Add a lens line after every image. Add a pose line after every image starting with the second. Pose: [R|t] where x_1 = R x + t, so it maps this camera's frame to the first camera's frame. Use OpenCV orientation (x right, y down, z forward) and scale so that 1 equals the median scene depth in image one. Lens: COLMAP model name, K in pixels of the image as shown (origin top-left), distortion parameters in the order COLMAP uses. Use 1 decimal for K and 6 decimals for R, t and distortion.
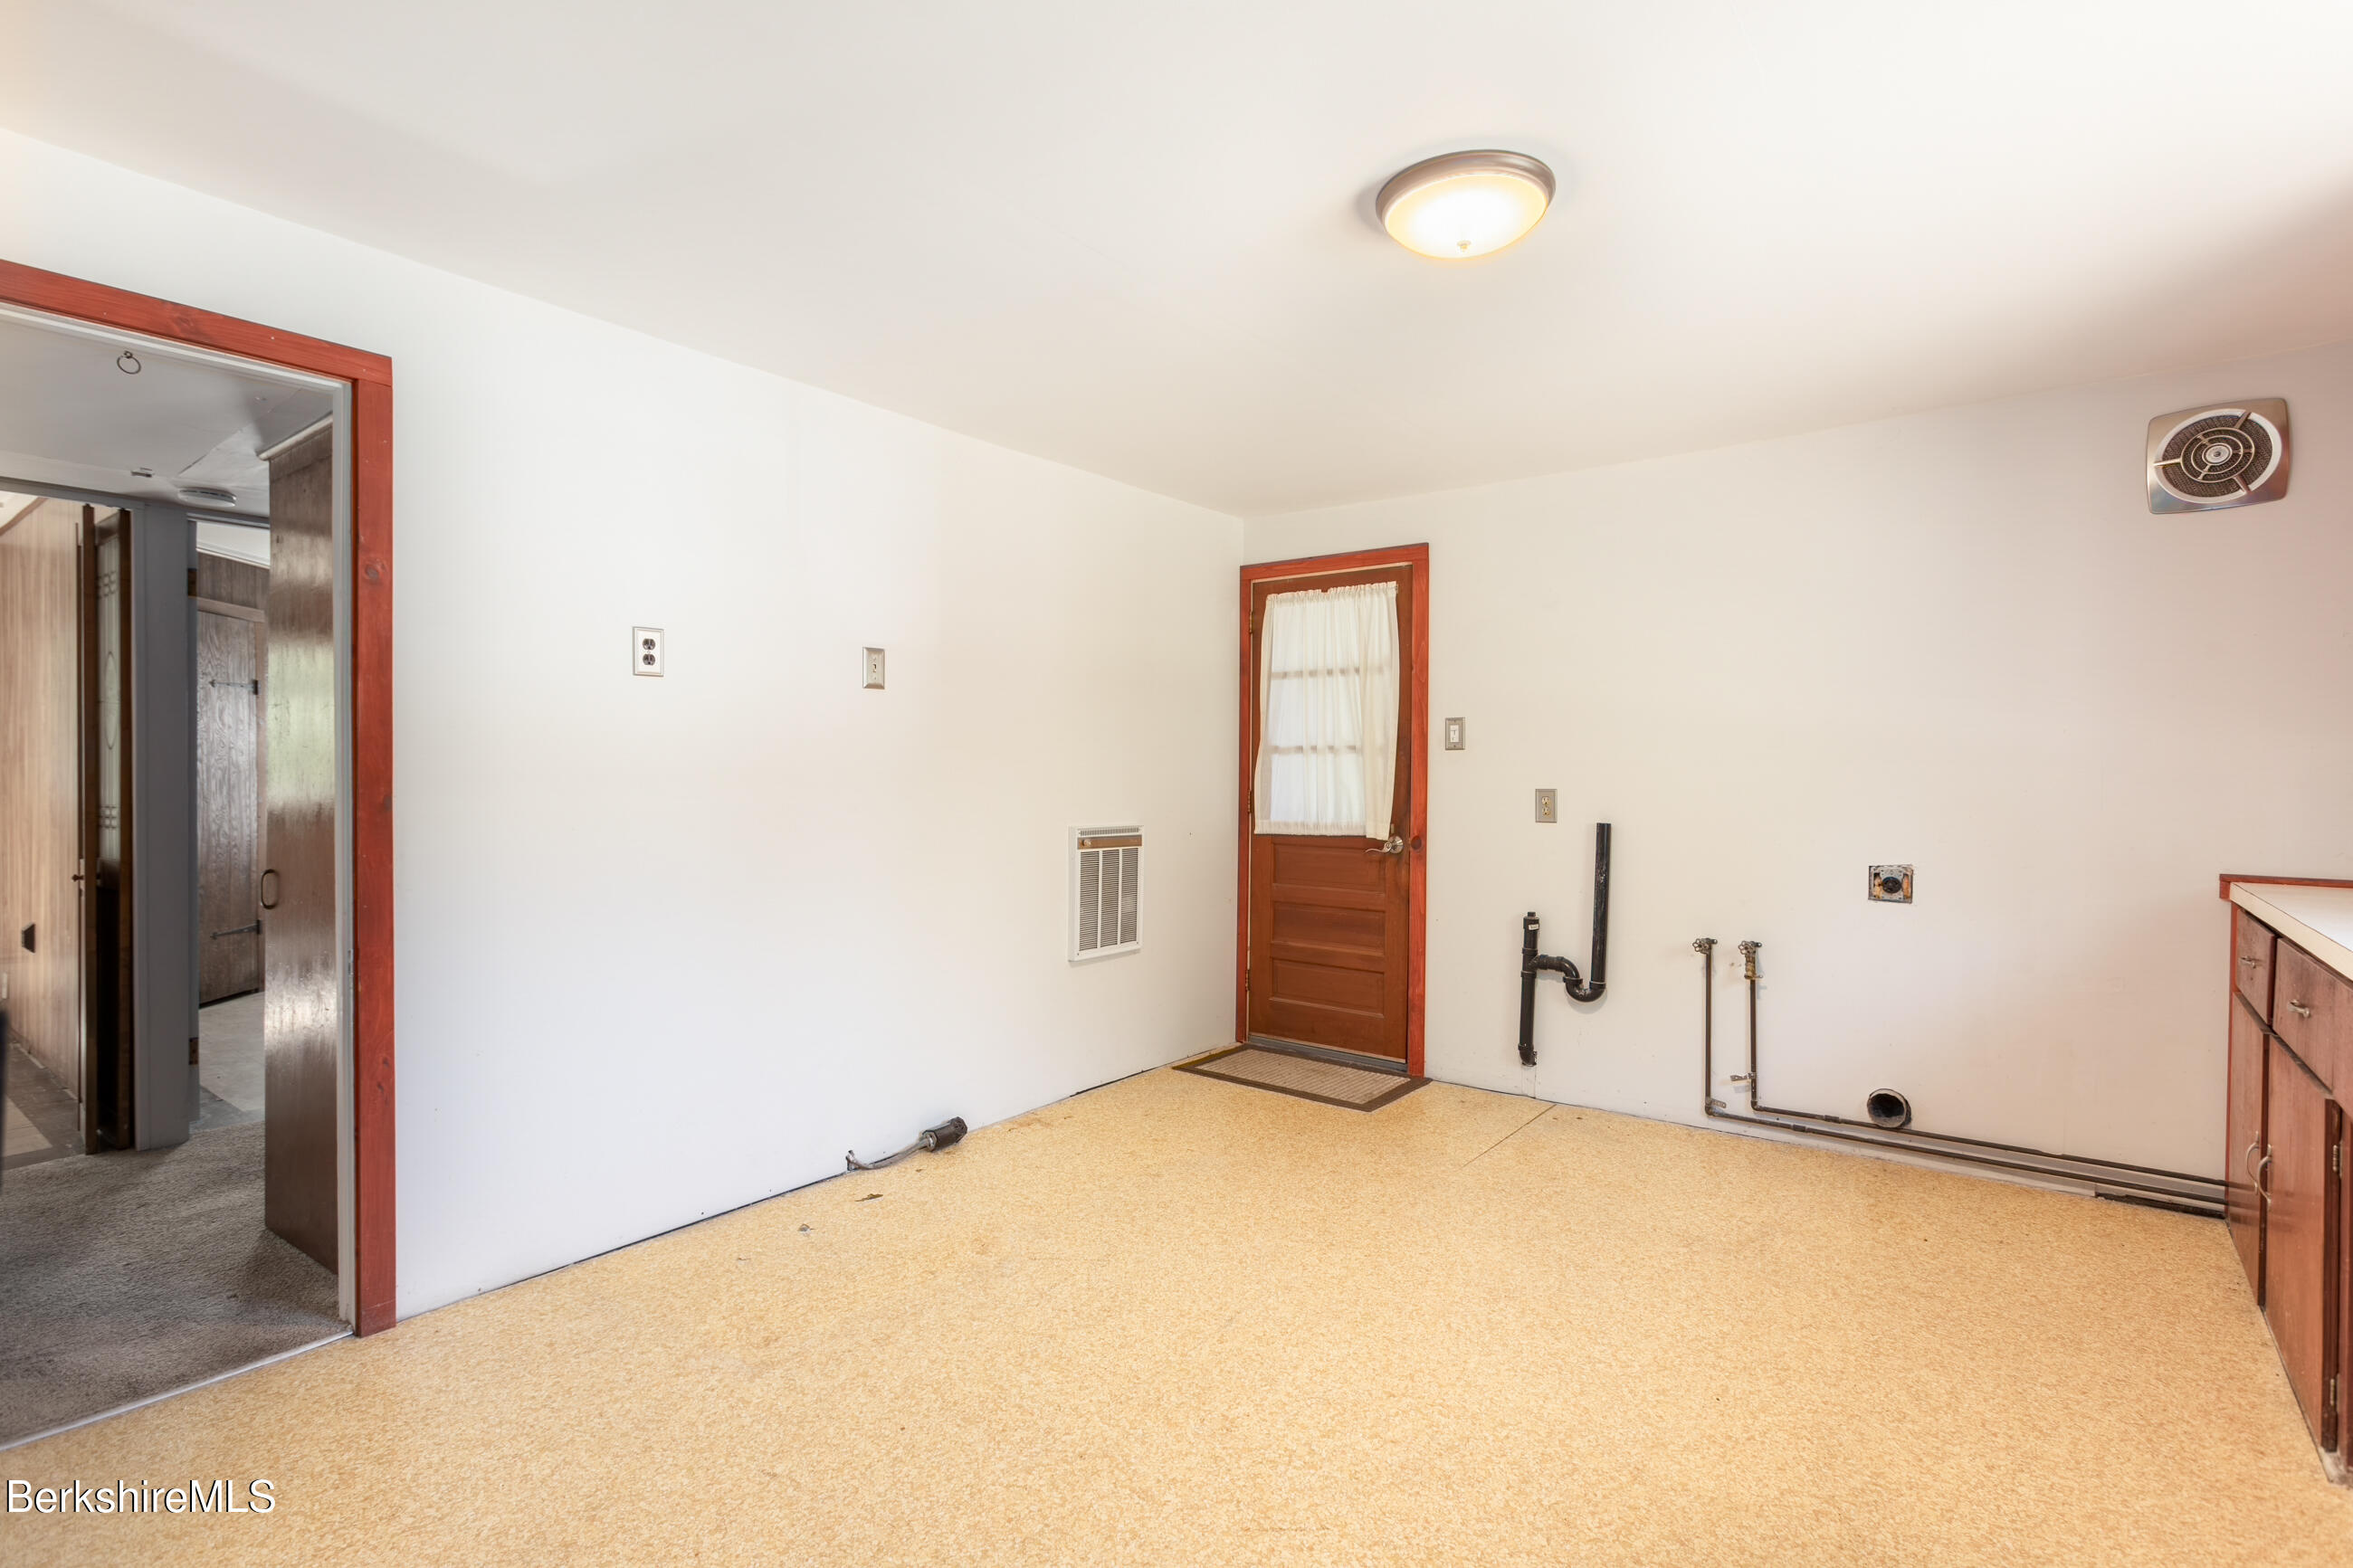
lens RADIAL K [[1123.5, 0, 1167.8], [0, 1123.5, 789.5], [0, 0, 1]] dist [-0.001948, 0.000883]
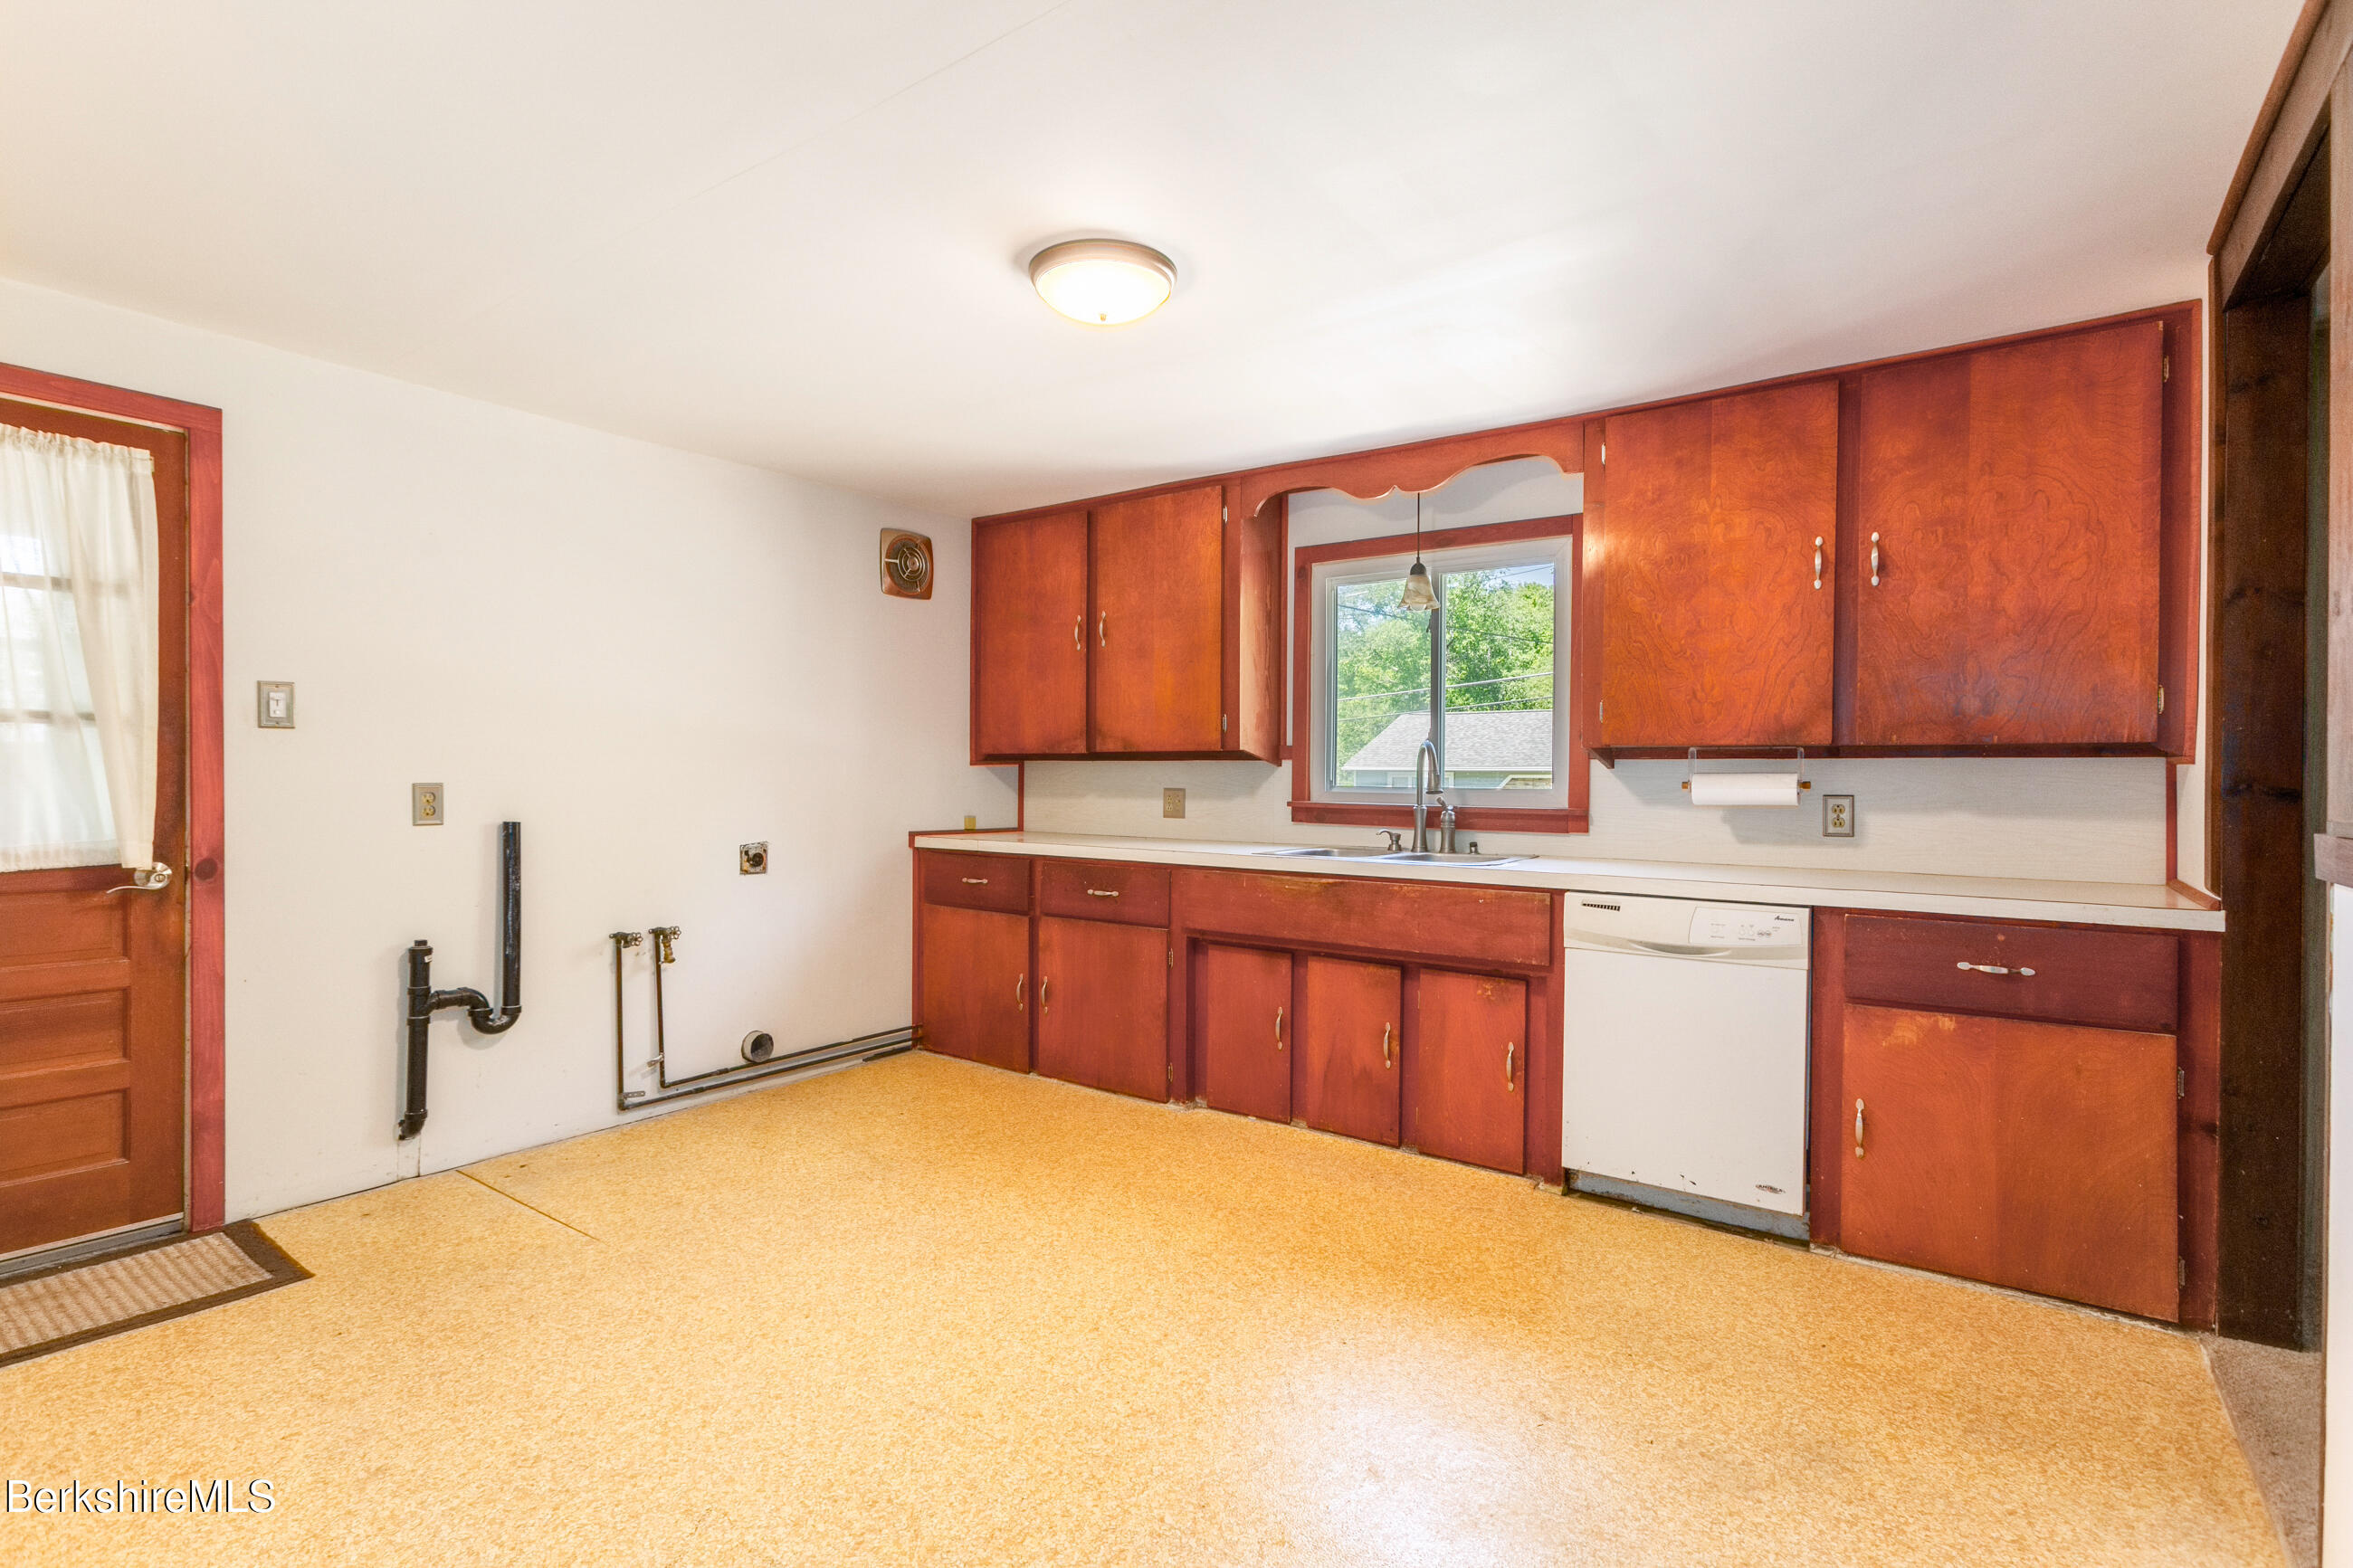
lens RADIAL K [[1123.5, 0, 1167.8], [0, 1123.5, 789.5], [0, 0, 1]] dist [-0.001948, 0.000883]
pose [[-0.025796, -0.017700, 0.999511, -0.484065], [0.006746, 0.999817, 0.017879, -0.006799], [-0.999644, 0.007204, -0.025672, 0.511972]]
